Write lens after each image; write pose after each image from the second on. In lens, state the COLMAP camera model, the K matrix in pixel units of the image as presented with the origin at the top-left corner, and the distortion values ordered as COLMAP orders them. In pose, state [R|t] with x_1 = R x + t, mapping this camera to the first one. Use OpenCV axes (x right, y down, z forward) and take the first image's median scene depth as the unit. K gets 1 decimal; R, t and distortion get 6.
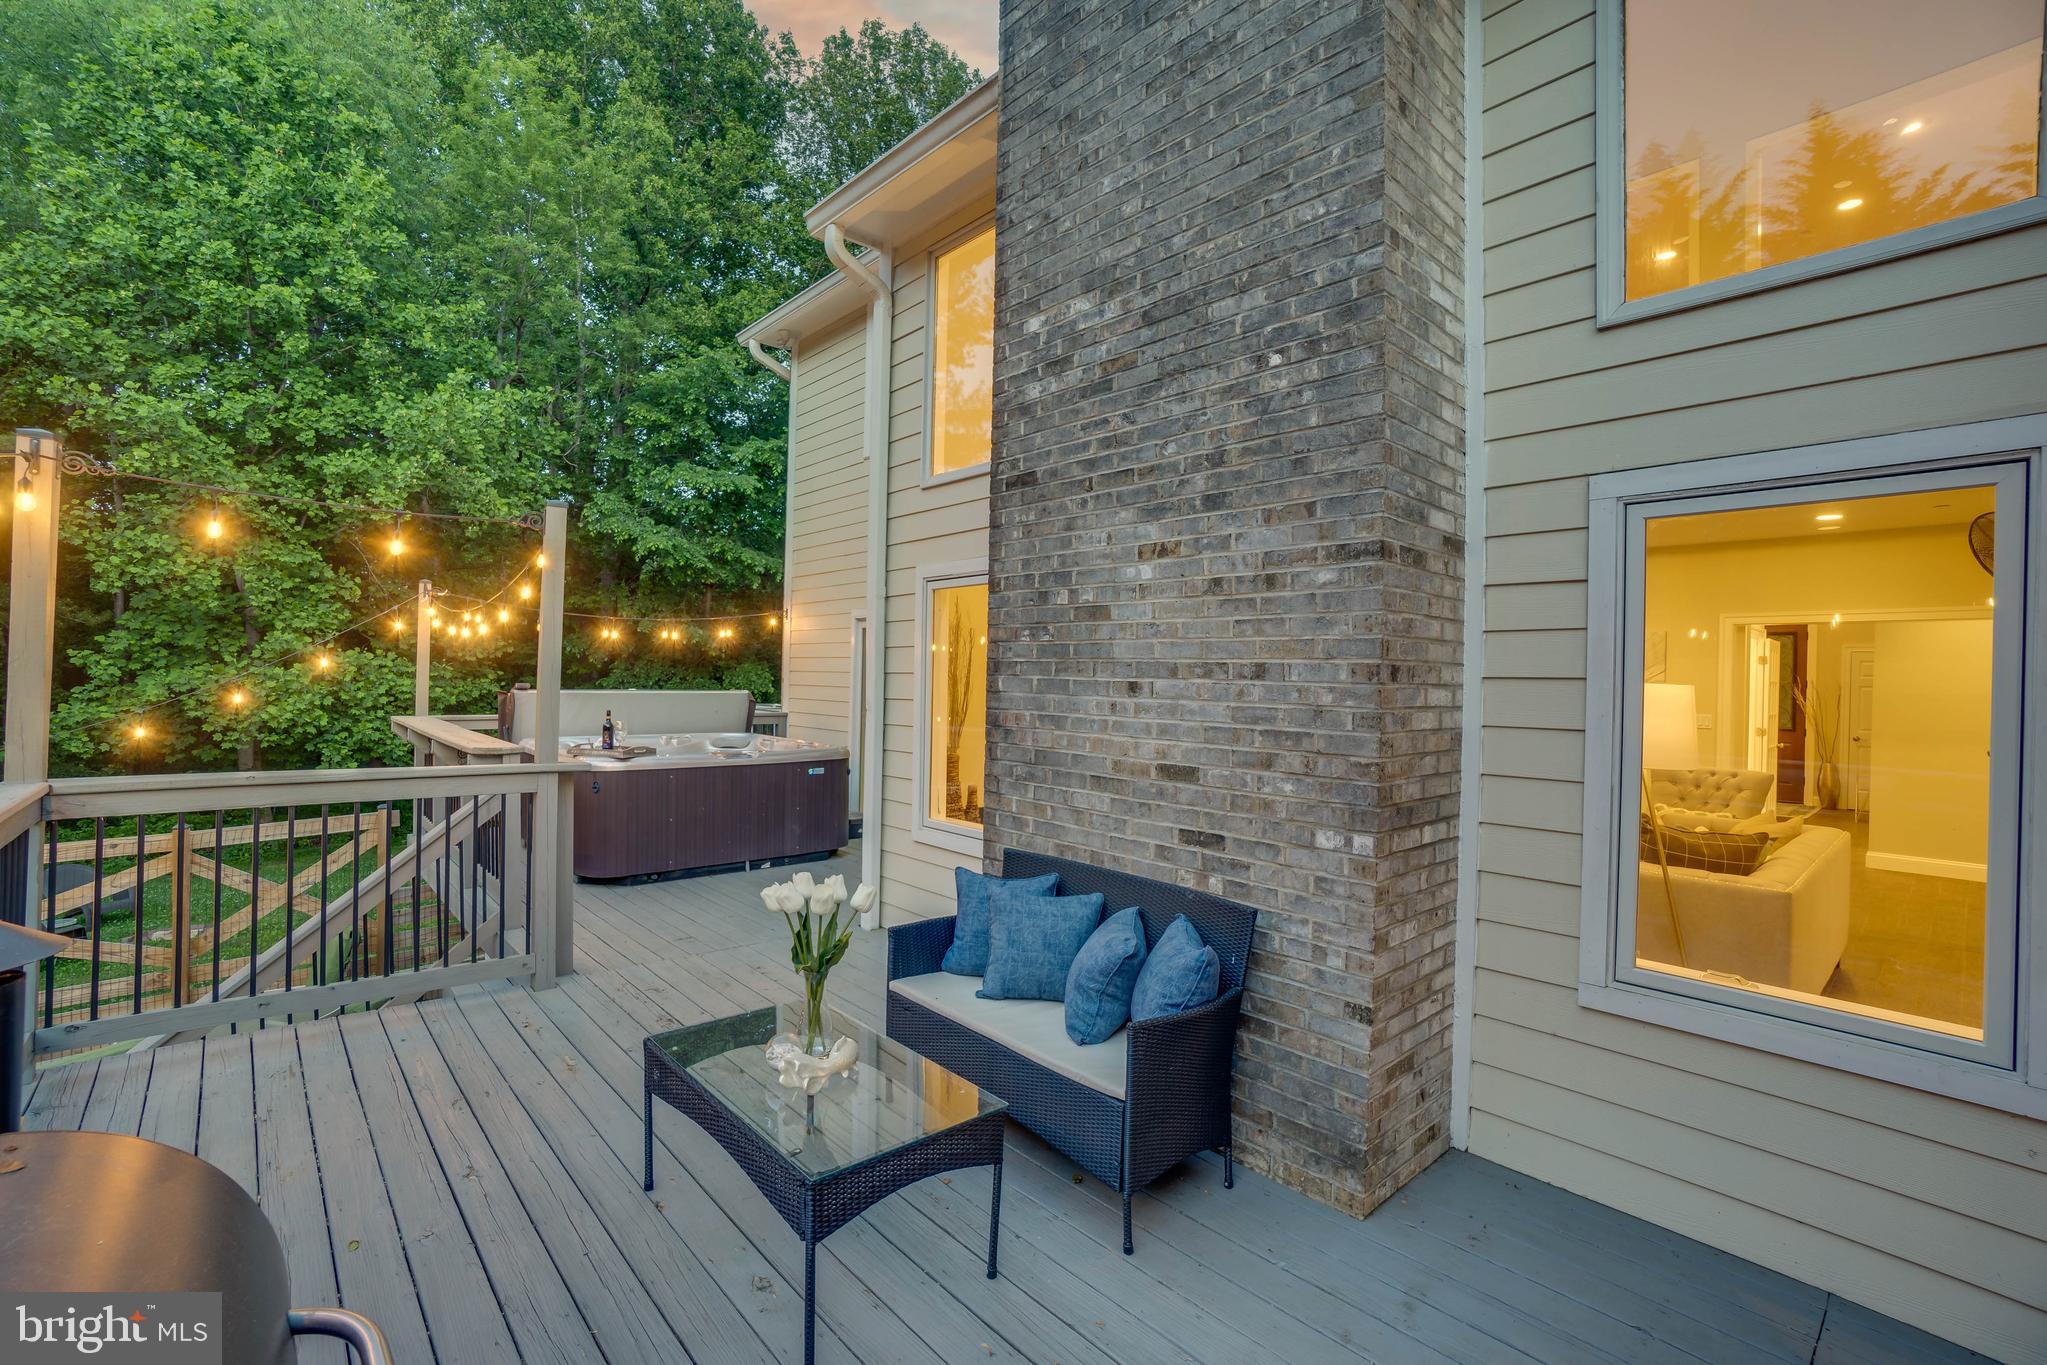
lens RADIAL K [[897.7, 0, 1023.5], [0, 897.7, 682.5], [0, 0, 1]] dist [-0.049134, 0.025487]
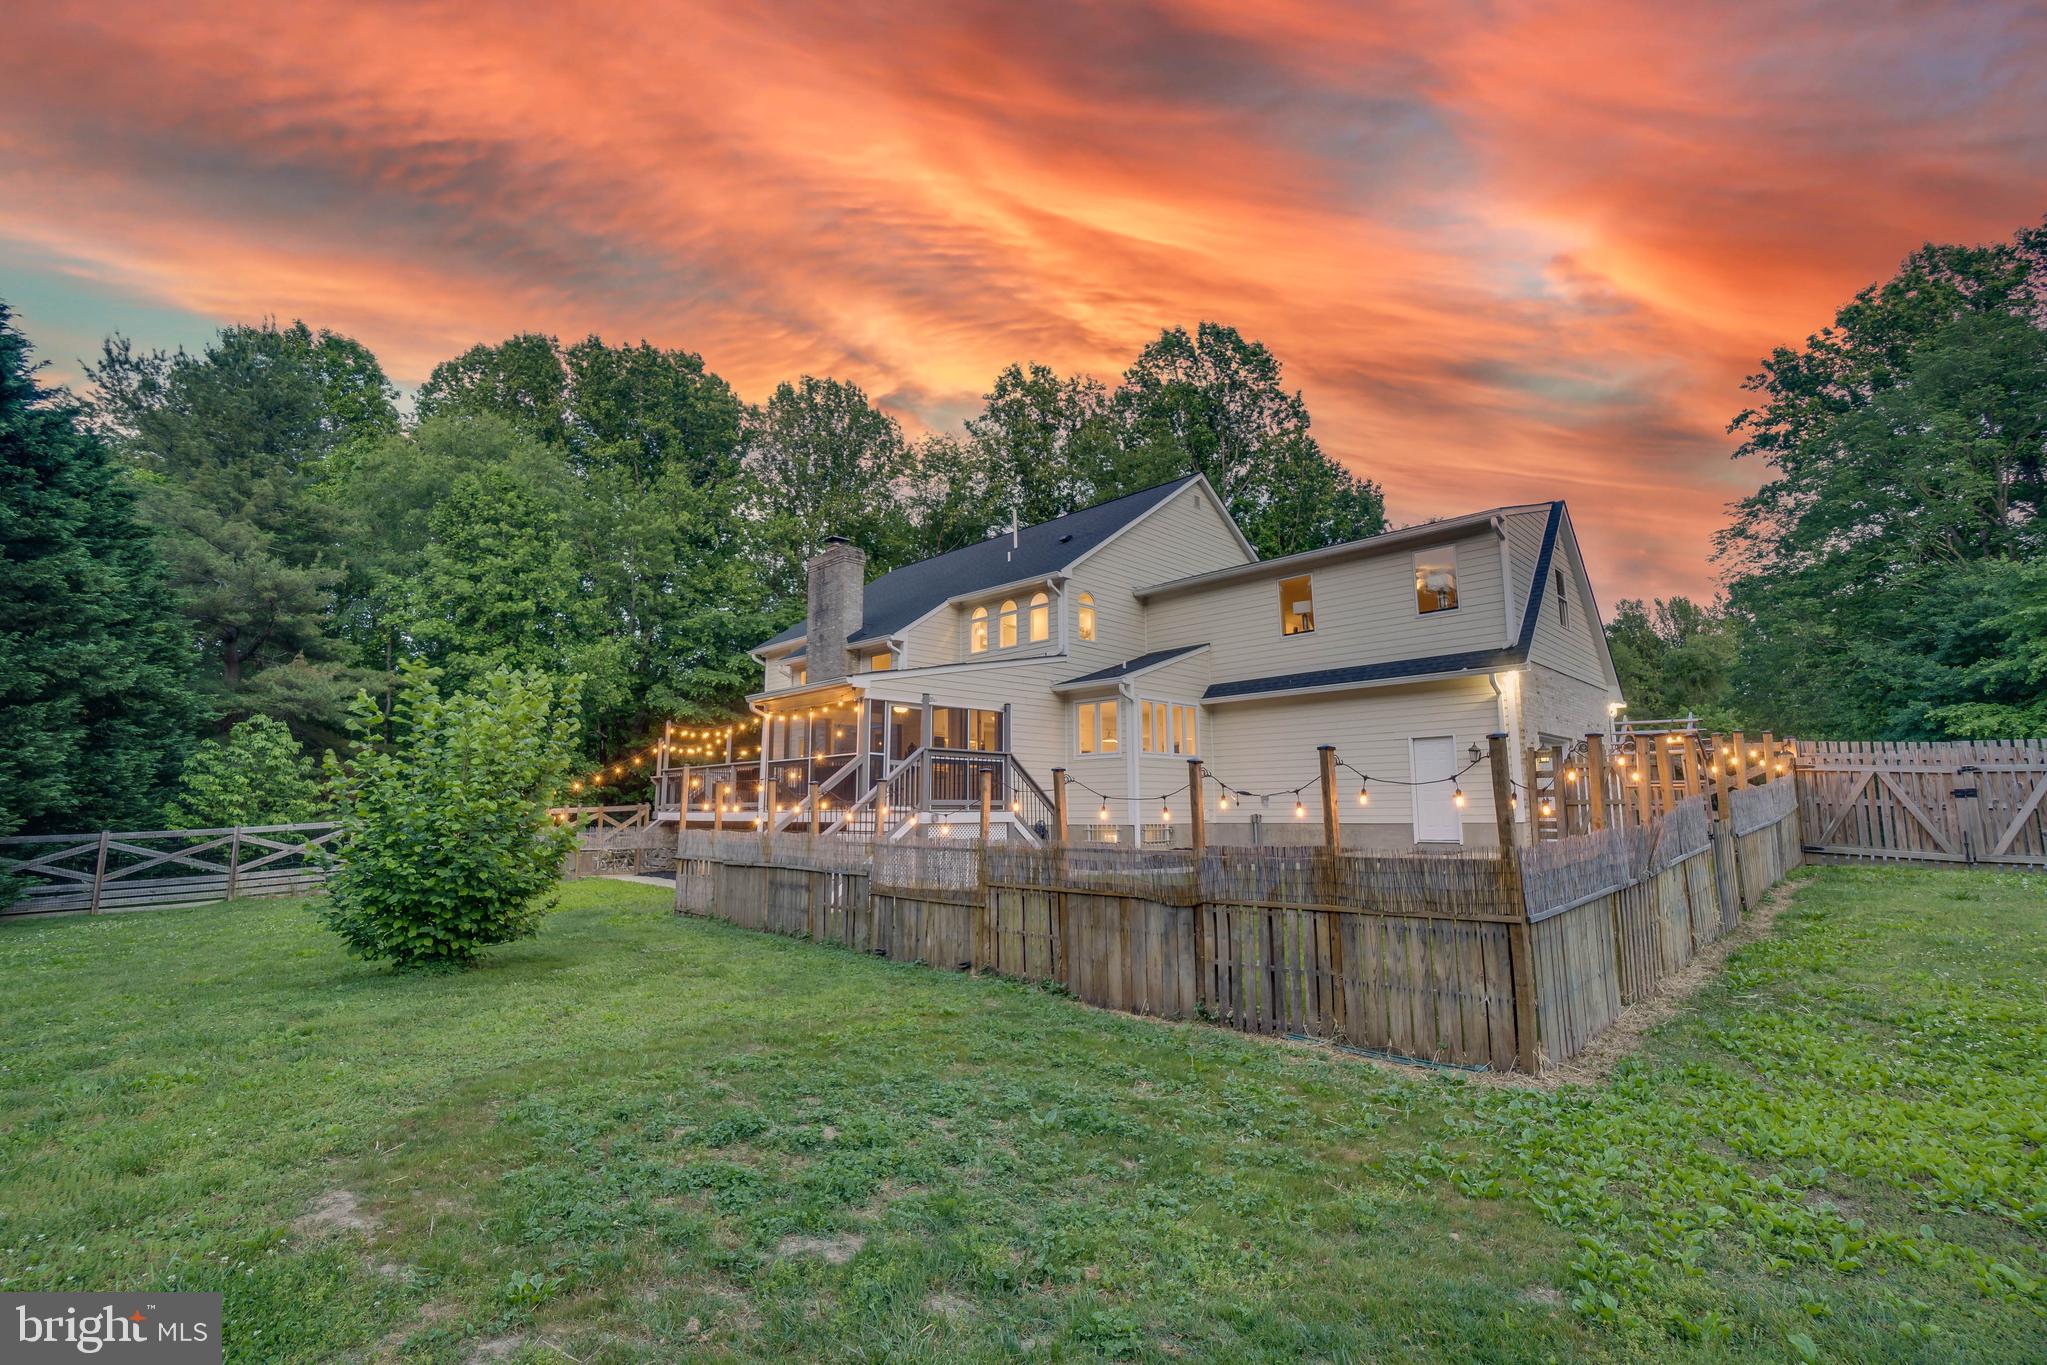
lens RADIAL K [[1000.4, 0, 1023.5], [0, 1000.4, 682.5], [0, 0, 1]] dist [-0.010914, 0.000677]
pose [[0.999442, -0.018456, 0.027845, 0.434551], [0.022187, 0.989866, -0.140264, 0.169976], [-0.024974, 0.140804, 0.989723, -1.994924]]
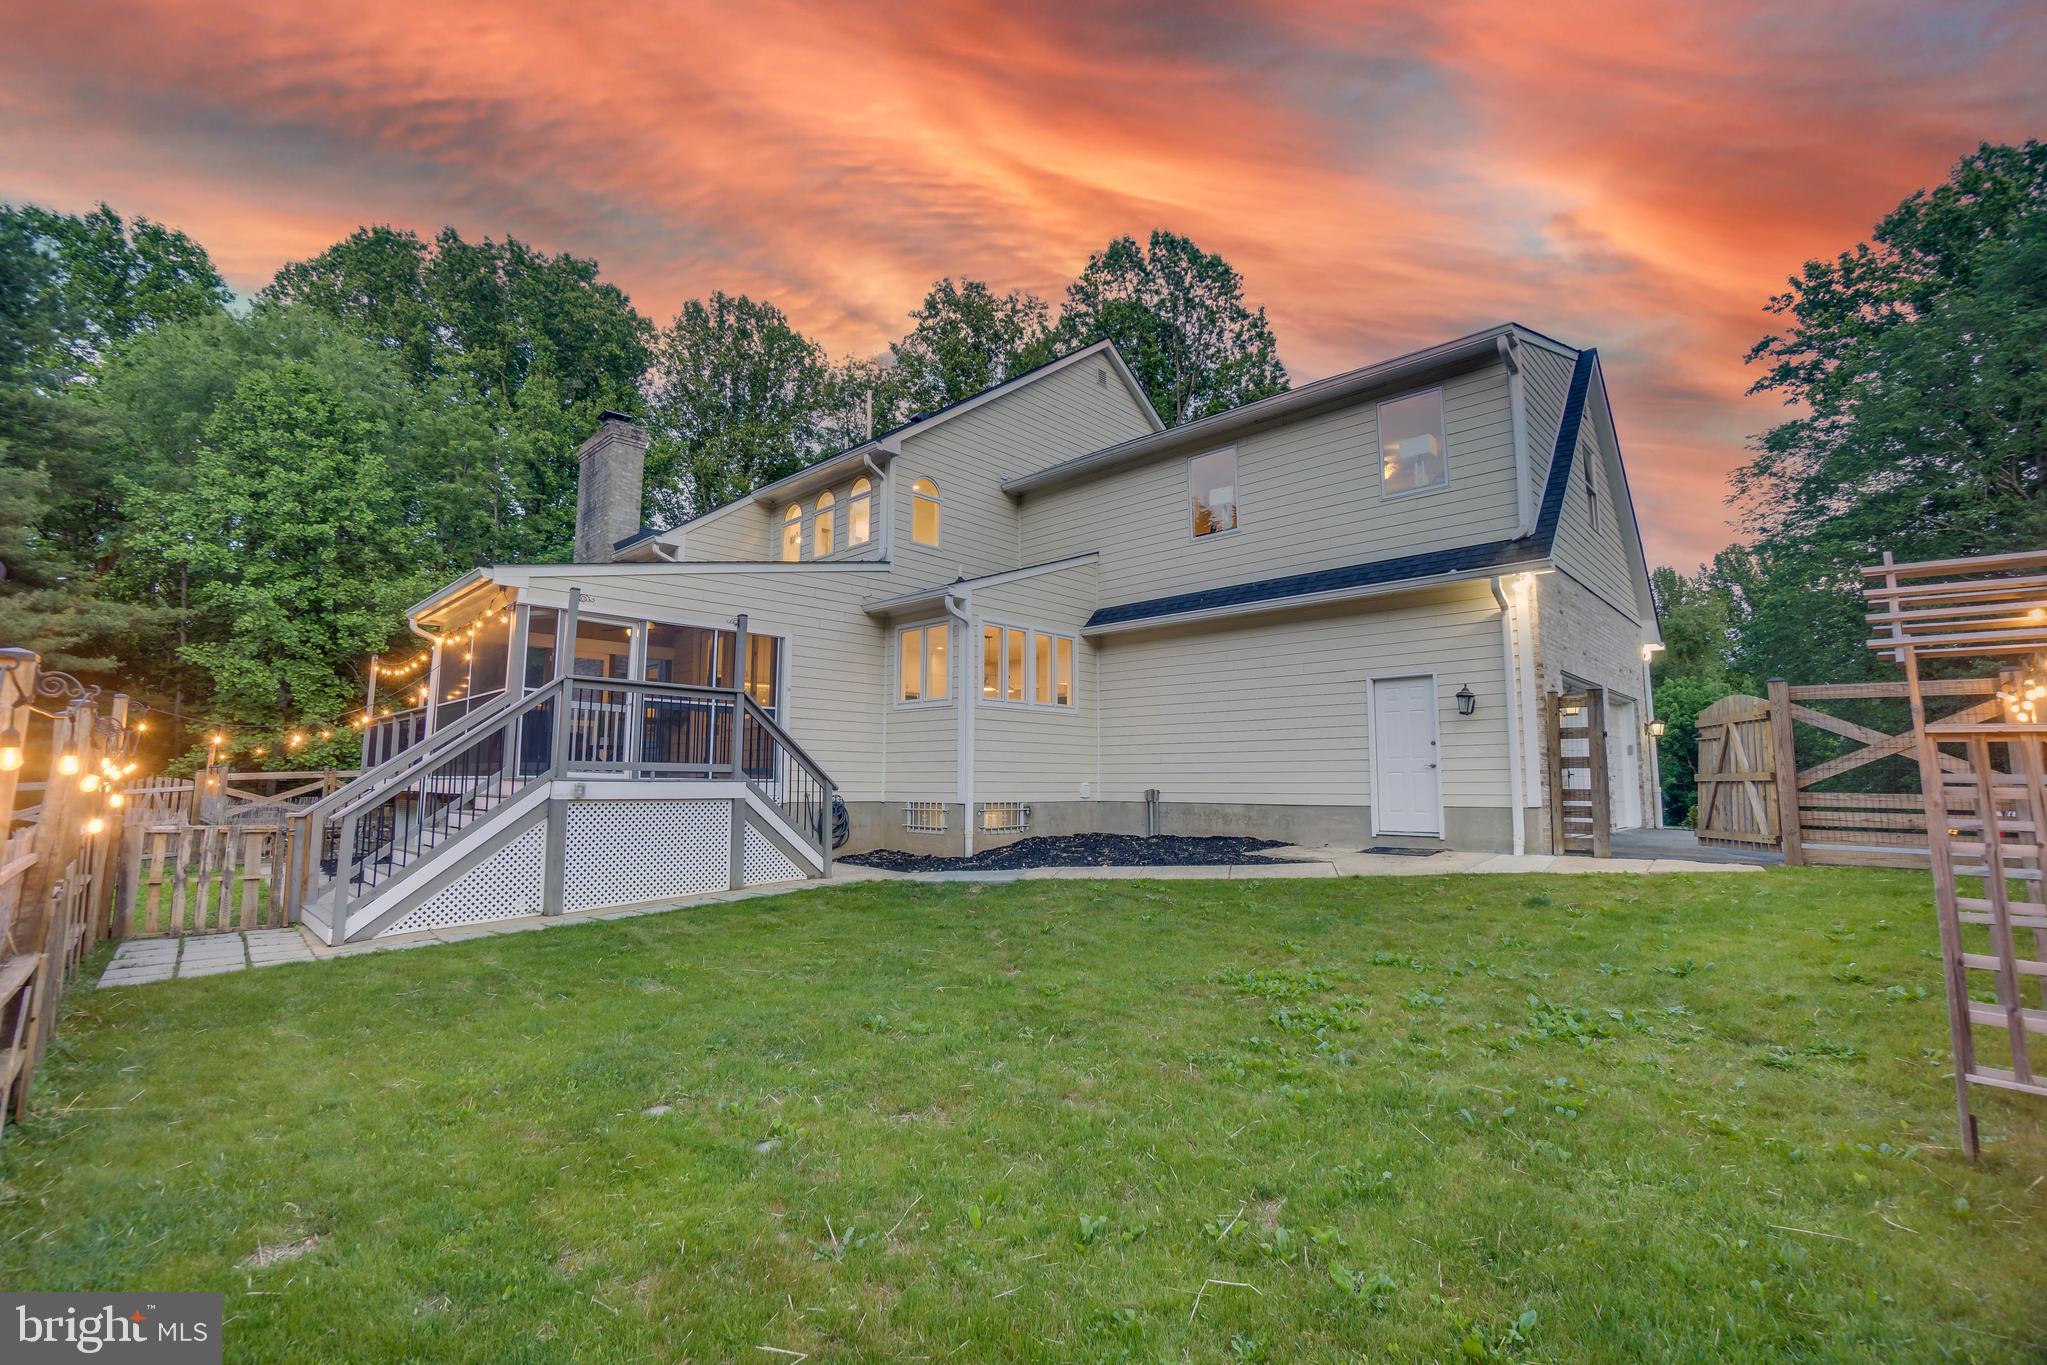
lens RADIAL K [[966.5, 0, 1026.9], [0, 966.5, 676.8], [0, 0, 1]] dist [-0.002065, 0.000967]
pose [[0.999181, -0.009170, 0.039400, 0.718323], [0.013805, 0.992794, -0.119032, 0.163667], [-0.038024, 0.119478, 0.992108, -1.363998]]
